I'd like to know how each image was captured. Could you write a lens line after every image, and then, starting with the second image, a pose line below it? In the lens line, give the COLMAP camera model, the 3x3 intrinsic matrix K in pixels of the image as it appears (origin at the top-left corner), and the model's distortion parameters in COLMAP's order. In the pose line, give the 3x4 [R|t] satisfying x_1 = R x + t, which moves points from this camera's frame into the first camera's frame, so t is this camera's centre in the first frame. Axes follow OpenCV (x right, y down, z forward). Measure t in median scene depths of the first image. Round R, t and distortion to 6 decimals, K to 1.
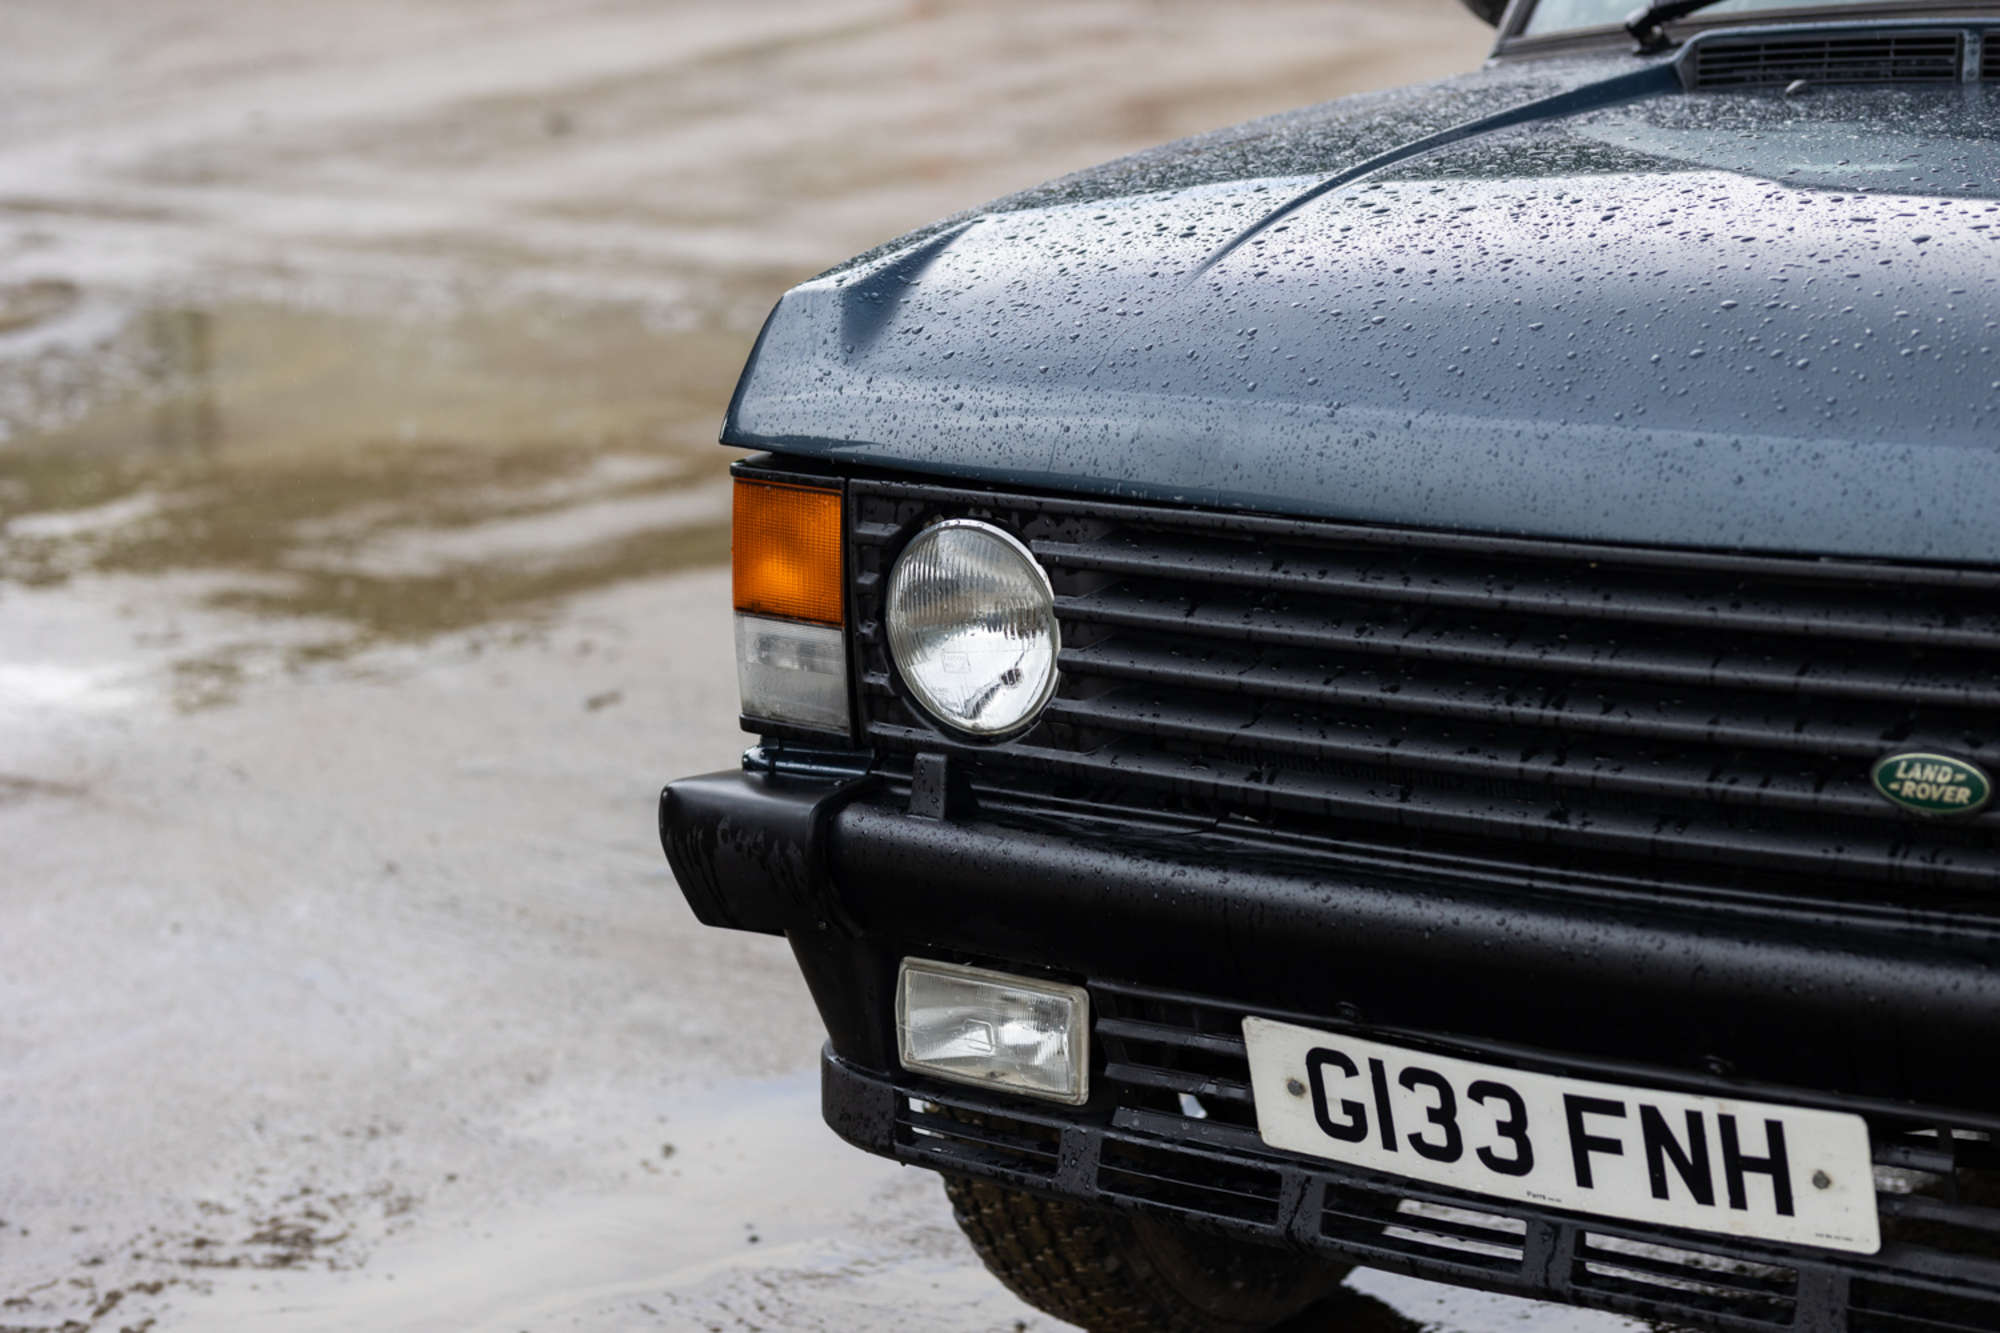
lens RADIAL K [[4767.7, 0, 993.0], [0, 4767.7, 640.2], [0, 0, 1]] dist [-0.000992, 0.226034]
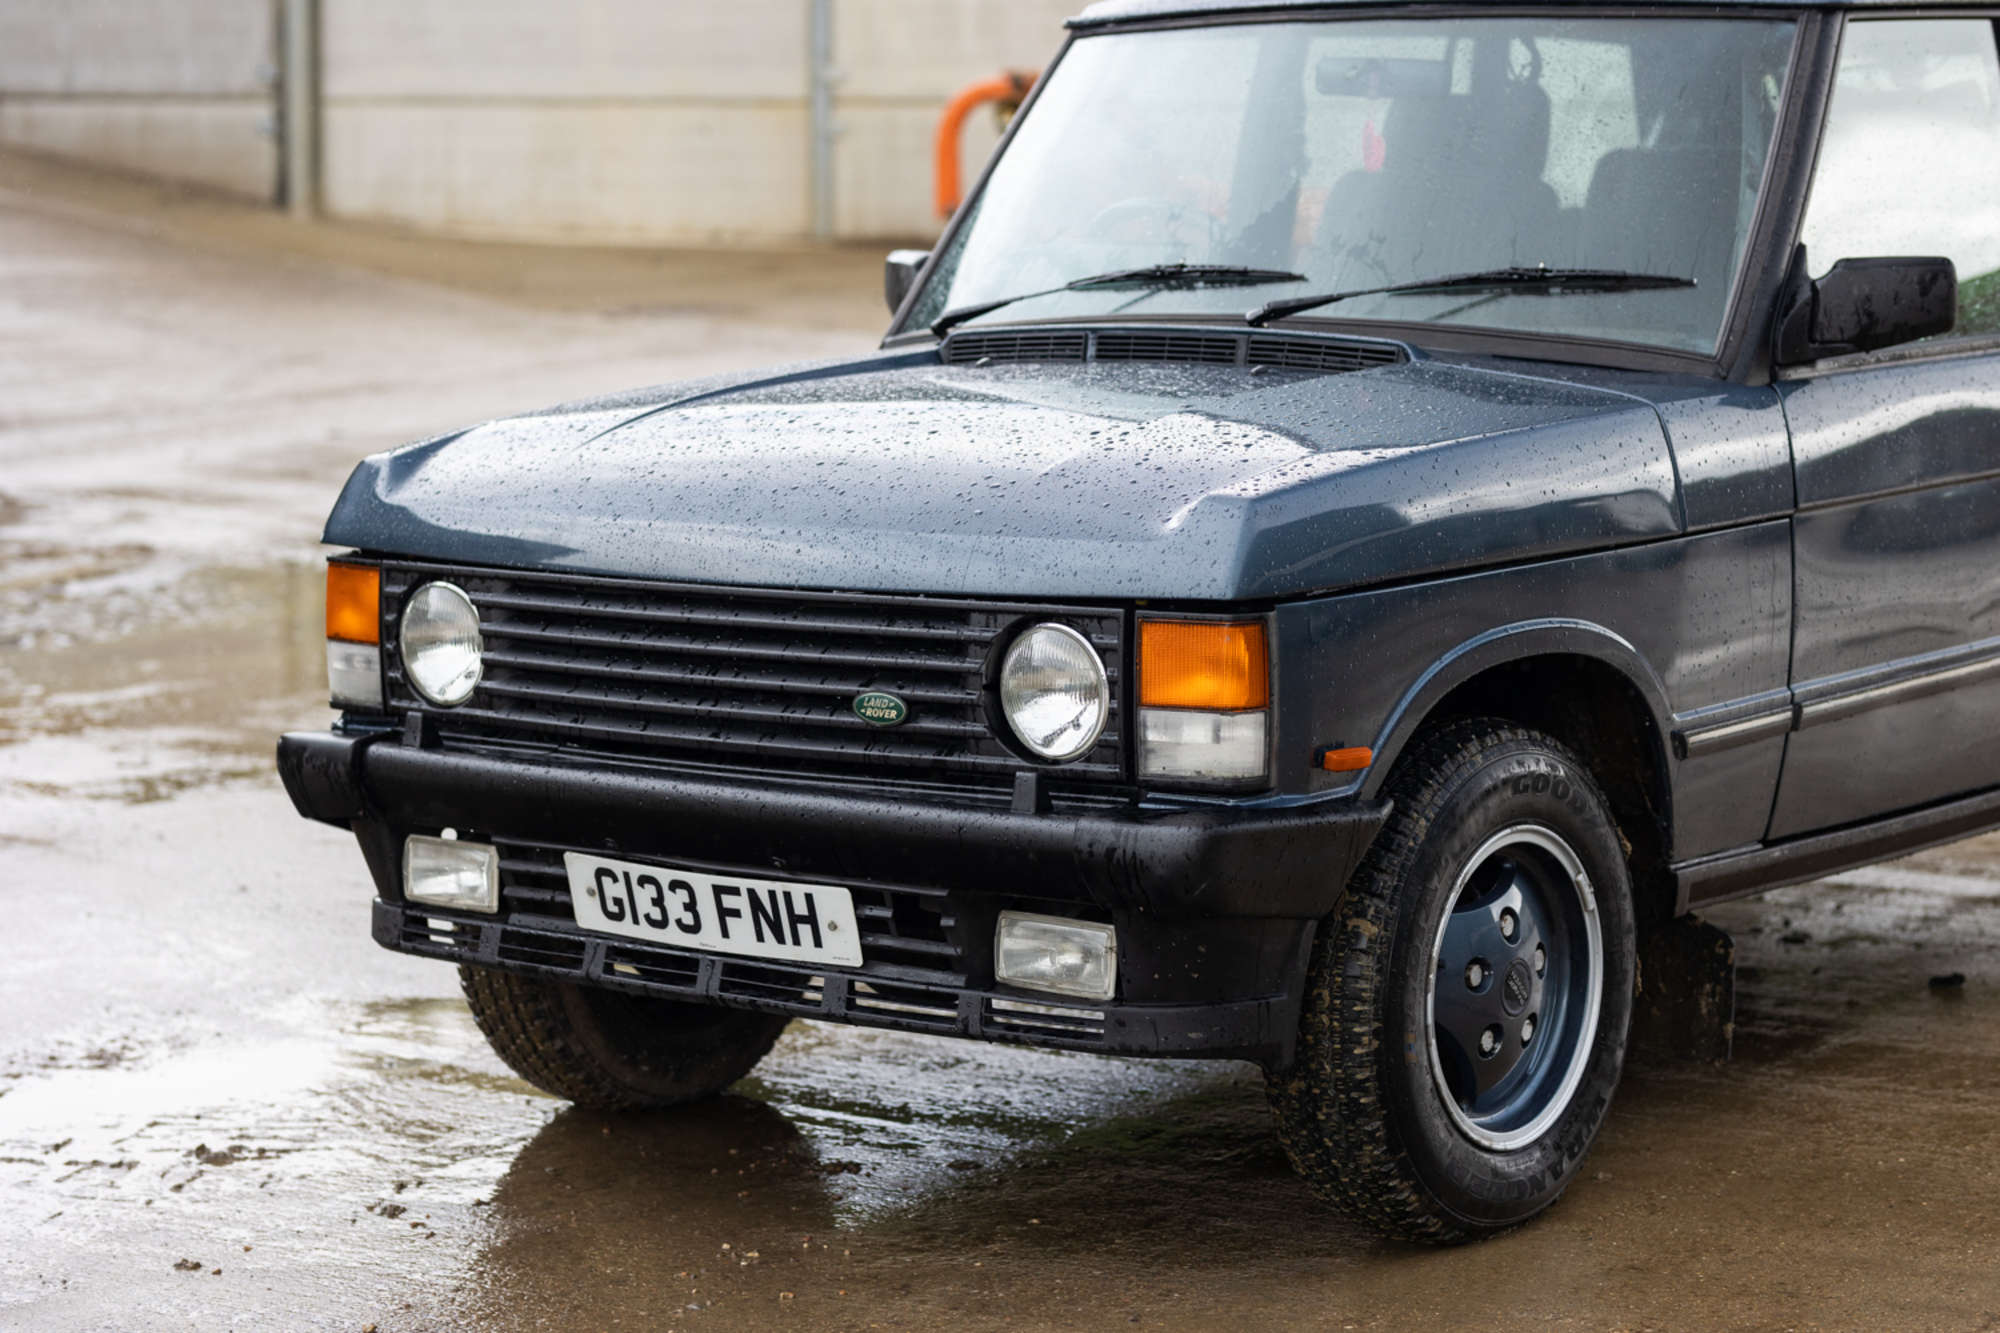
lens RADIAL K [[4767.7, 0, 993.0], [0, 4767.7, 640.2], [0, 0, 1]] dist [-0.000992, 0.226034]
pose [[0.998449, 0.025867, -0.049304, 0.305482], [-0.029653, 0.996537, -0.077683, 0.135980], [0.047124, 0.079025, 0.995758, -0.810090]]
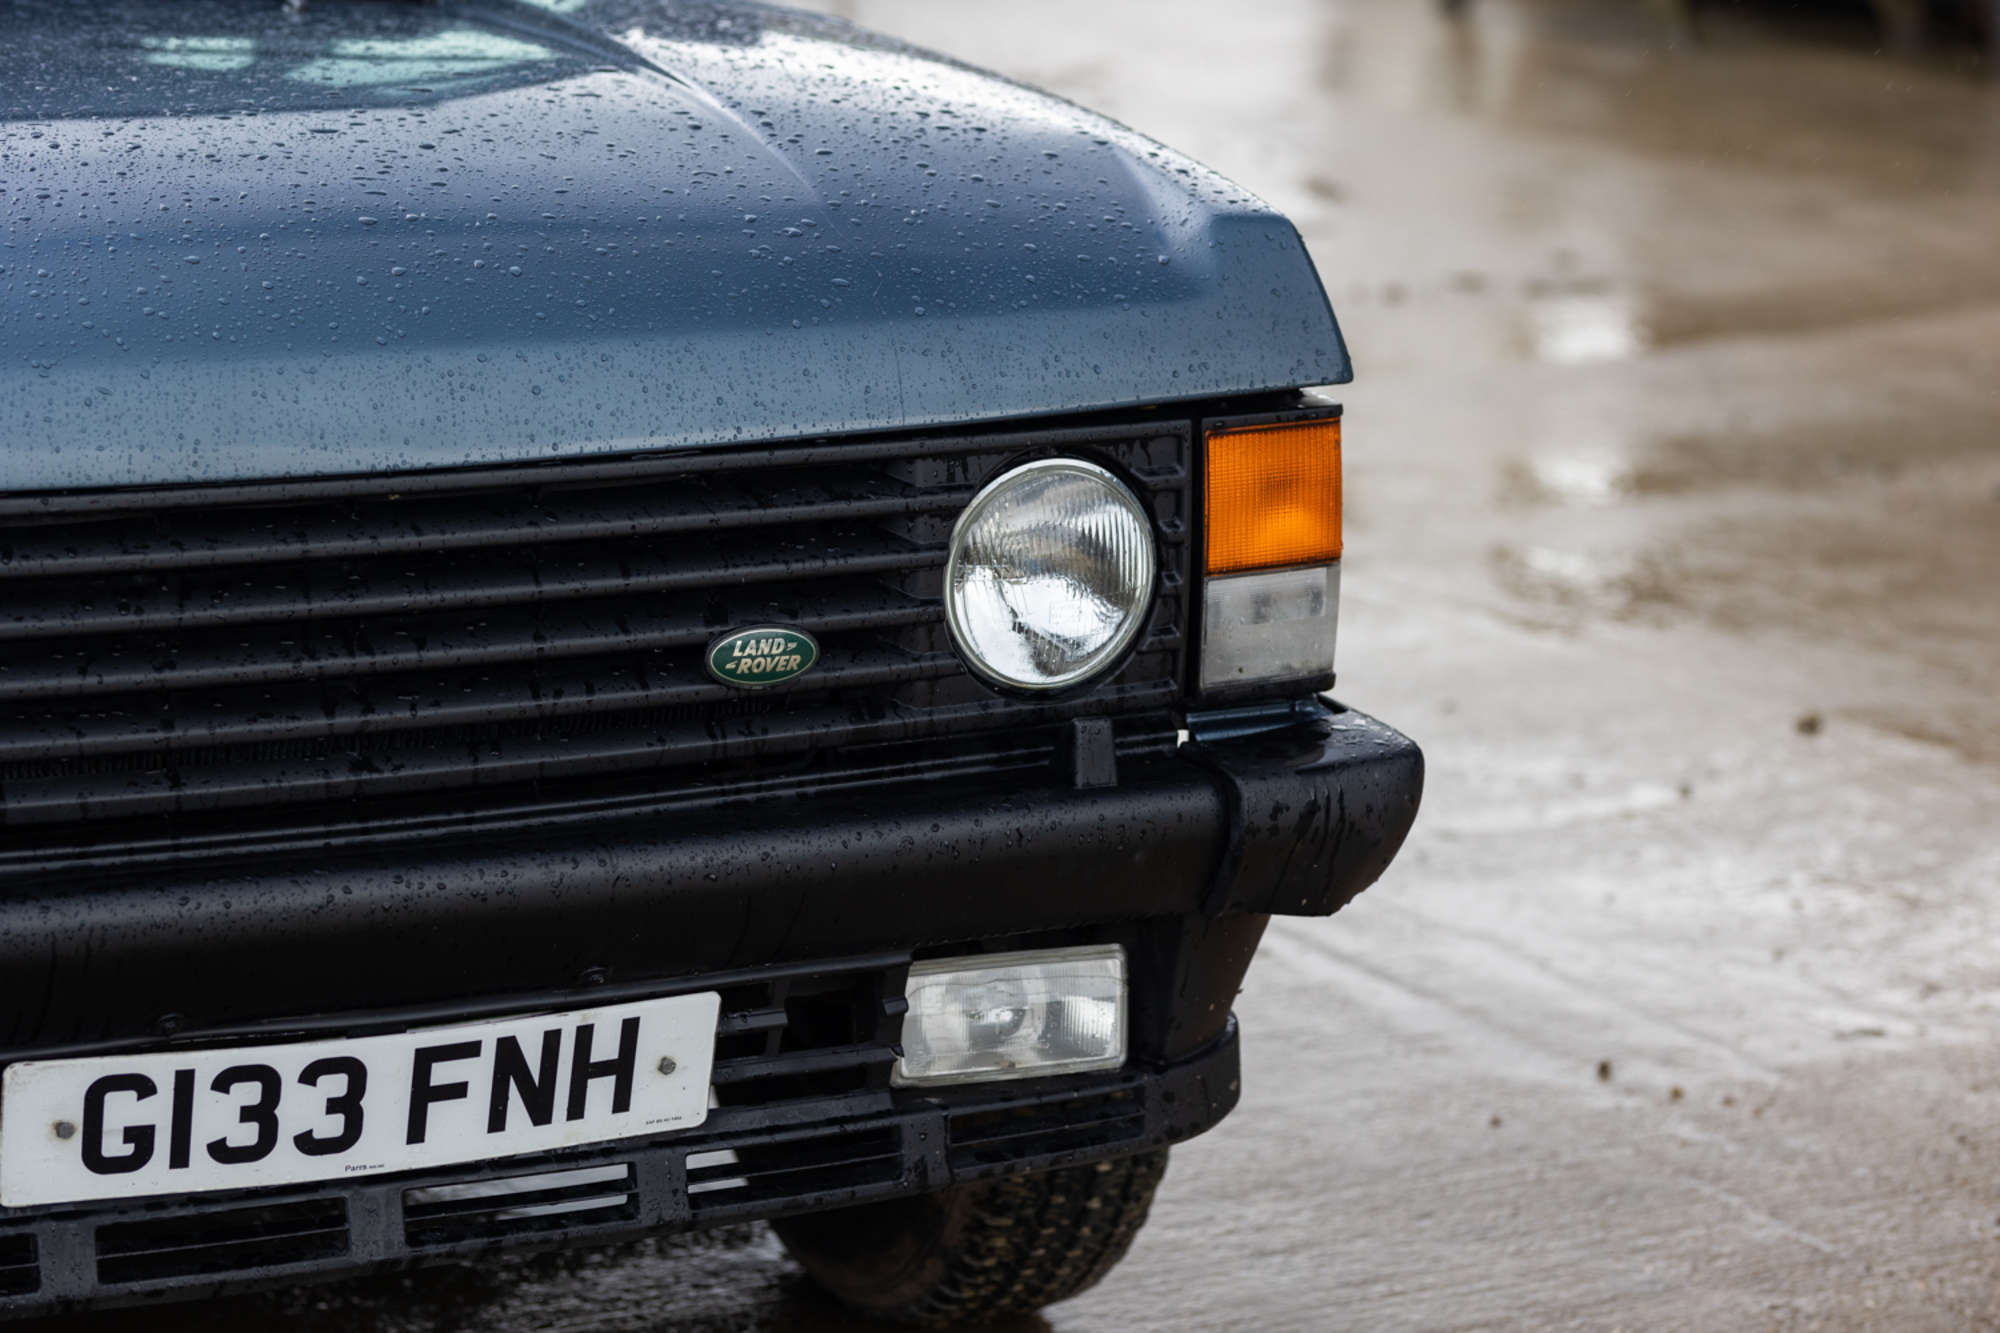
lens RADIAL K [[4773.6, 0, 1000.0], [0, 4773.6, 666.5], [0, 0, 1]] dist [-0.004637, 0.222717]
pose [[0.474884, -0.145551, 0.867928, -0.623355], [0.128504, 0.987126, 0.095230, -0.055137], [-0.870616, 0.066309, 0.487475, 0.408962]]
